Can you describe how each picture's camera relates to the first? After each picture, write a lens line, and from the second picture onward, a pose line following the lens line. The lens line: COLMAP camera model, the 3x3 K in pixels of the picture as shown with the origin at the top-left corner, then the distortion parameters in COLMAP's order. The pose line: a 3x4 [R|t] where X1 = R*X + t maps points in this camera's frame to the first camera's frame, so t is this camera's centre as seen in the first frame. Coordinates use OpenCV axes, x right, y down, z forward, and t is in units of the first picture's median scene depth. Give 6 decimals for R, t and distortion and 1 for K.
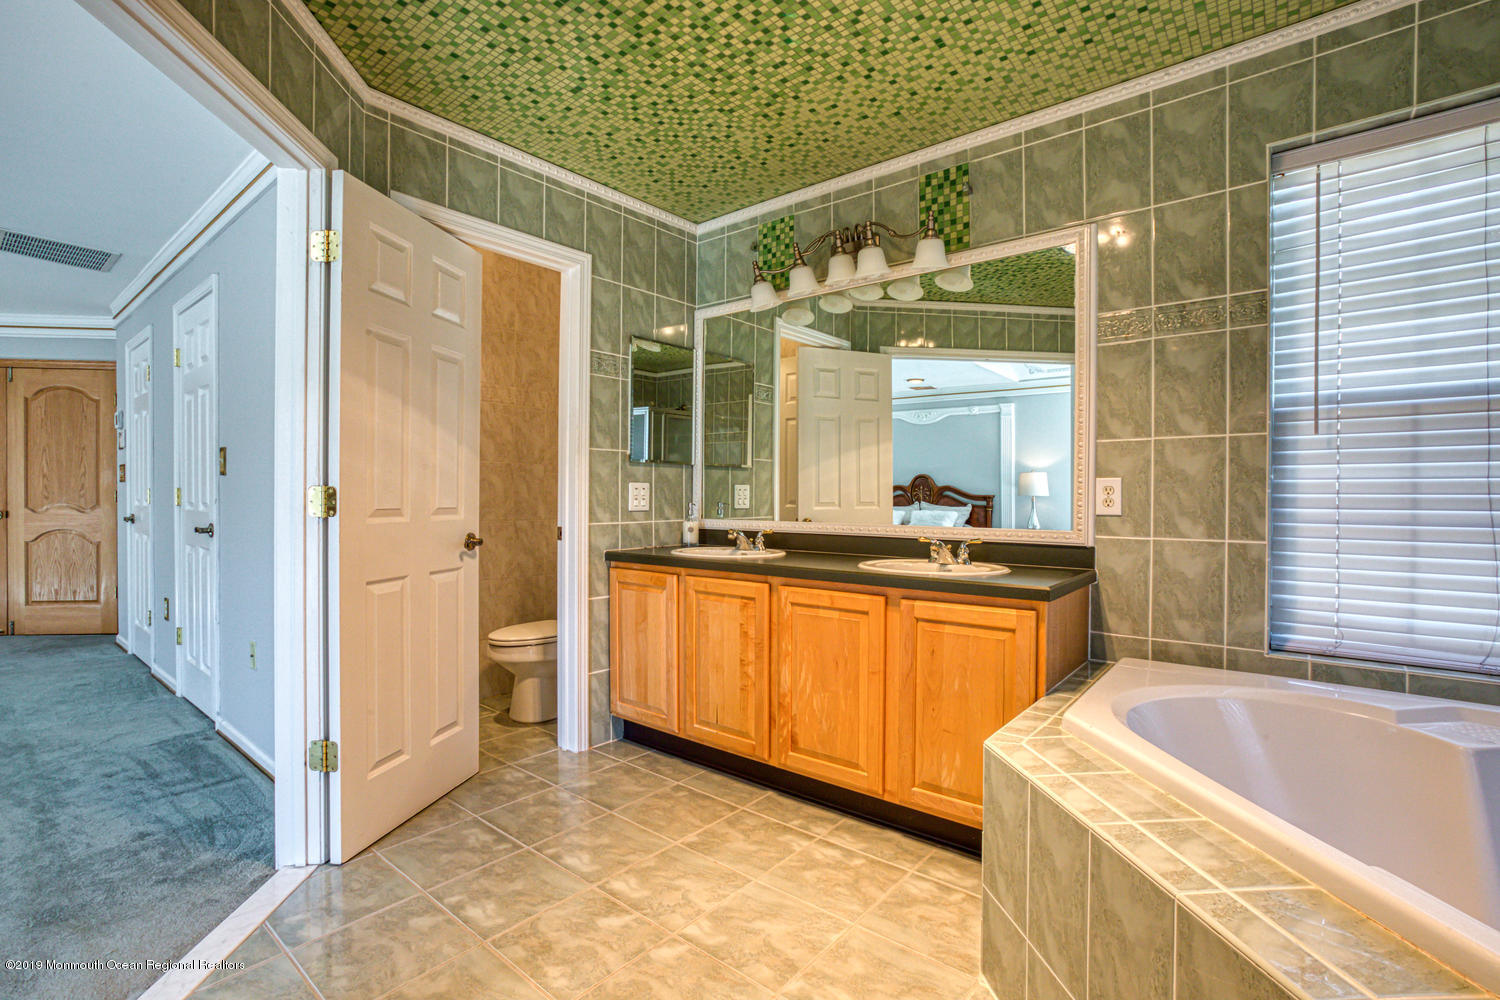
lens RADIAL K [[687.0, 0, 748.4], [0, 687.0, 502.0], [0, 0, 1]] dist [-0.043532, 0.020181]
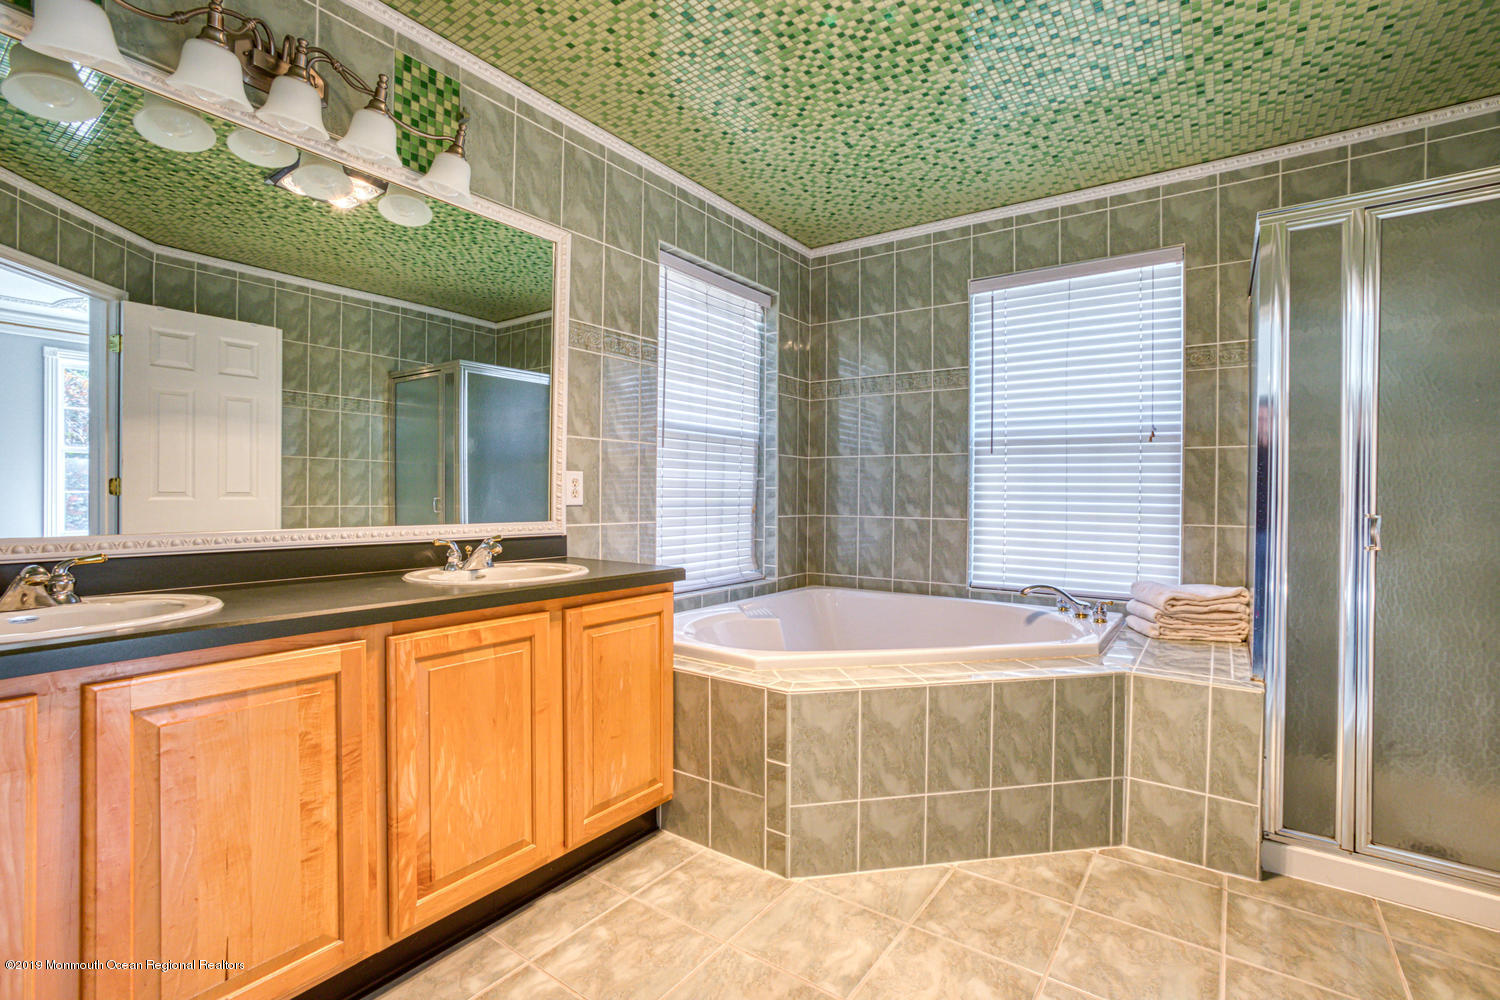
lens RADIAL K [[687.0, 0, 753.8], [0, 687.0, 504.0], [0, 0, 1]] dist [-0.043532, 0.020181]
pose [[-0.068553, -0.016002, 0.997519, -0.516669], [0.002853, 0.999864, 0.016236, 0.000000], [-0.997643, 0.003959, -0.068498, 0.684734]]
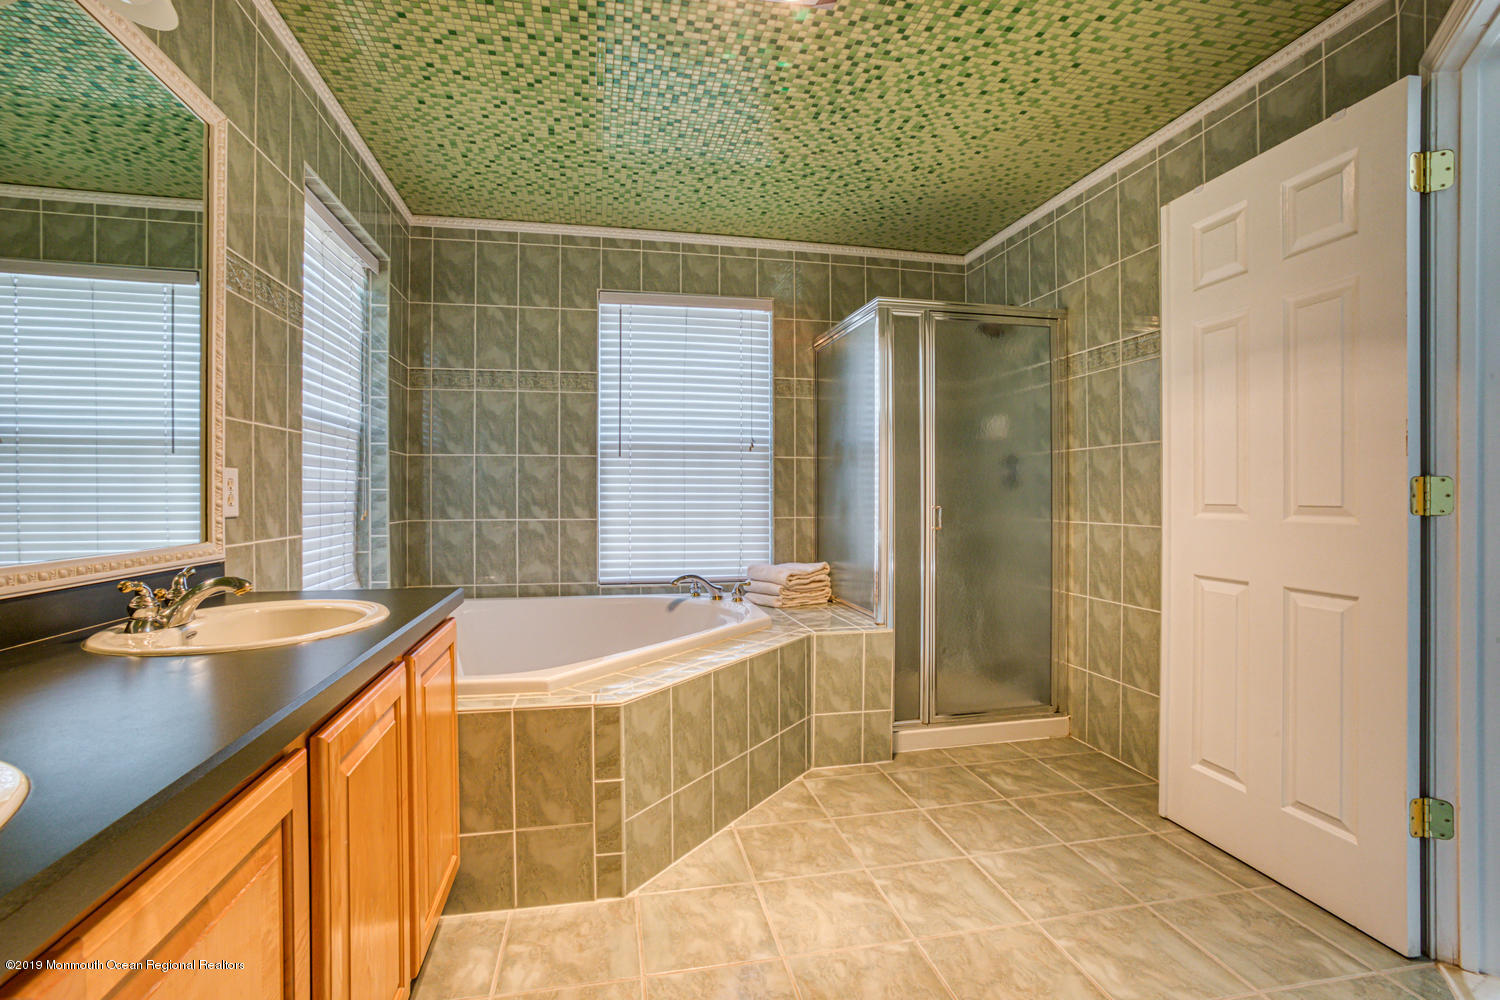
lens RADIAL K [[687.0, 0, 761.1], [0, 687.0, 500.0], [0, 0, 1]] dist [-0.043532, 0.020181]
pose [[-0.775186, -0.003944, 0.631720, -0.345852], [0.008103, 0.999836, 0.016184, -0.006188], [-0.631681, 0.017664, -0.775027, 1.050426]]
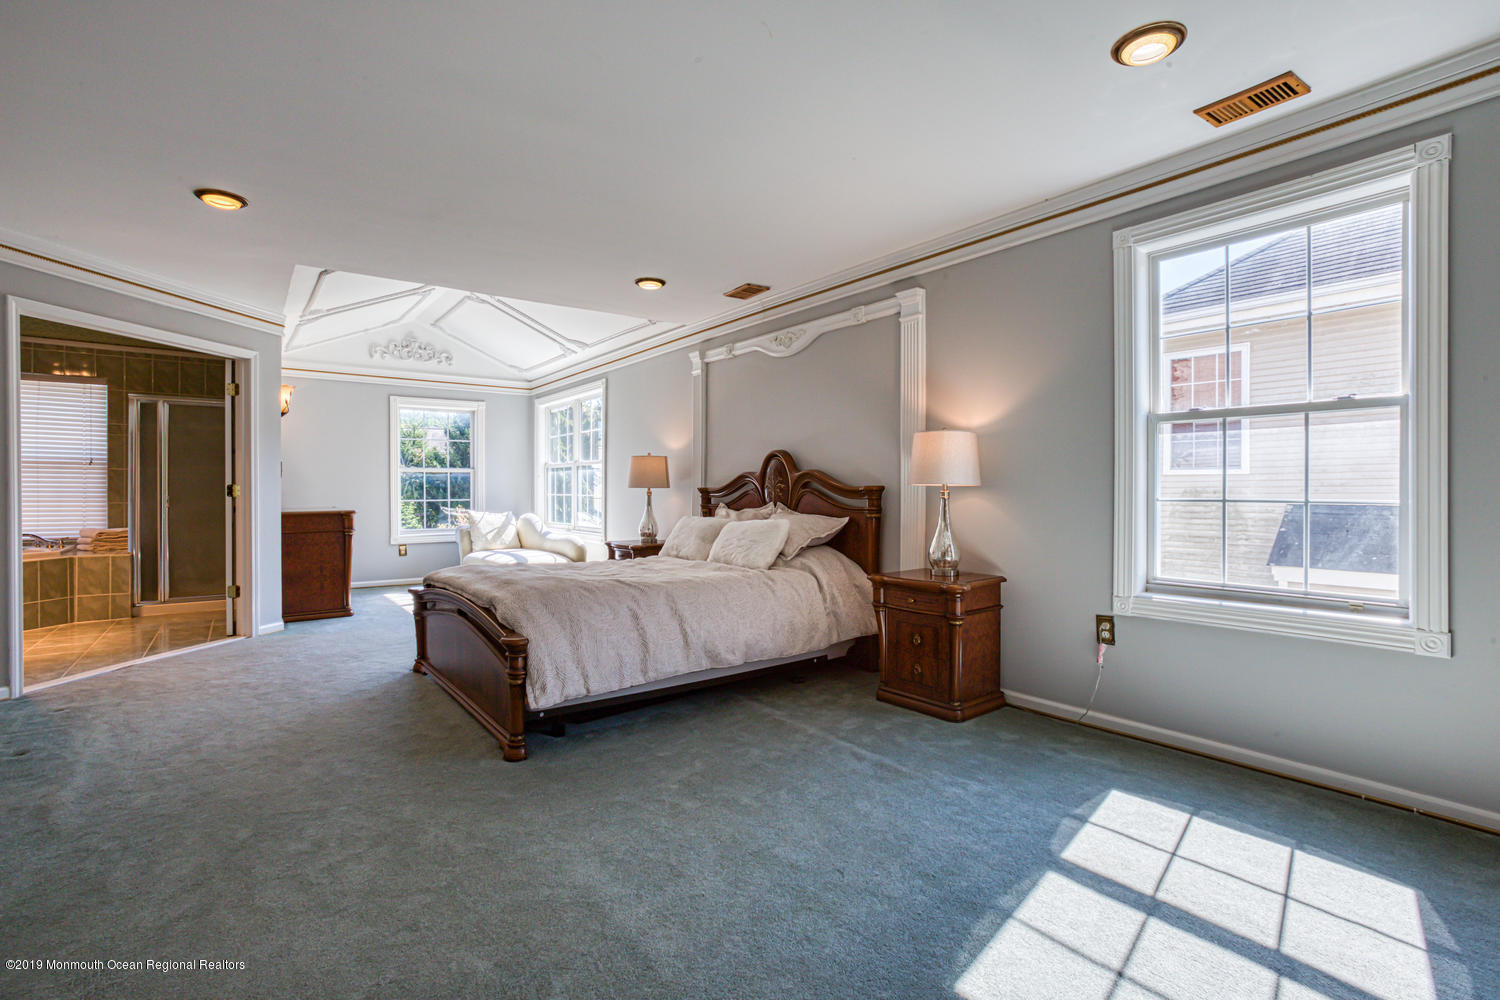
lens RADIAL K [[687.0, 0, 749.2], [0, 687.0, 496.9], [0, 0, 1]] dist [-0.043532, 0.020181]
pose [[-0.971465, -0.008616, 0.237028, -2.373695], [-0.003543, 0.999756, 0.021817, -0.031106], [-0.237158, 0.020354, -0.971258, 1.768979]]
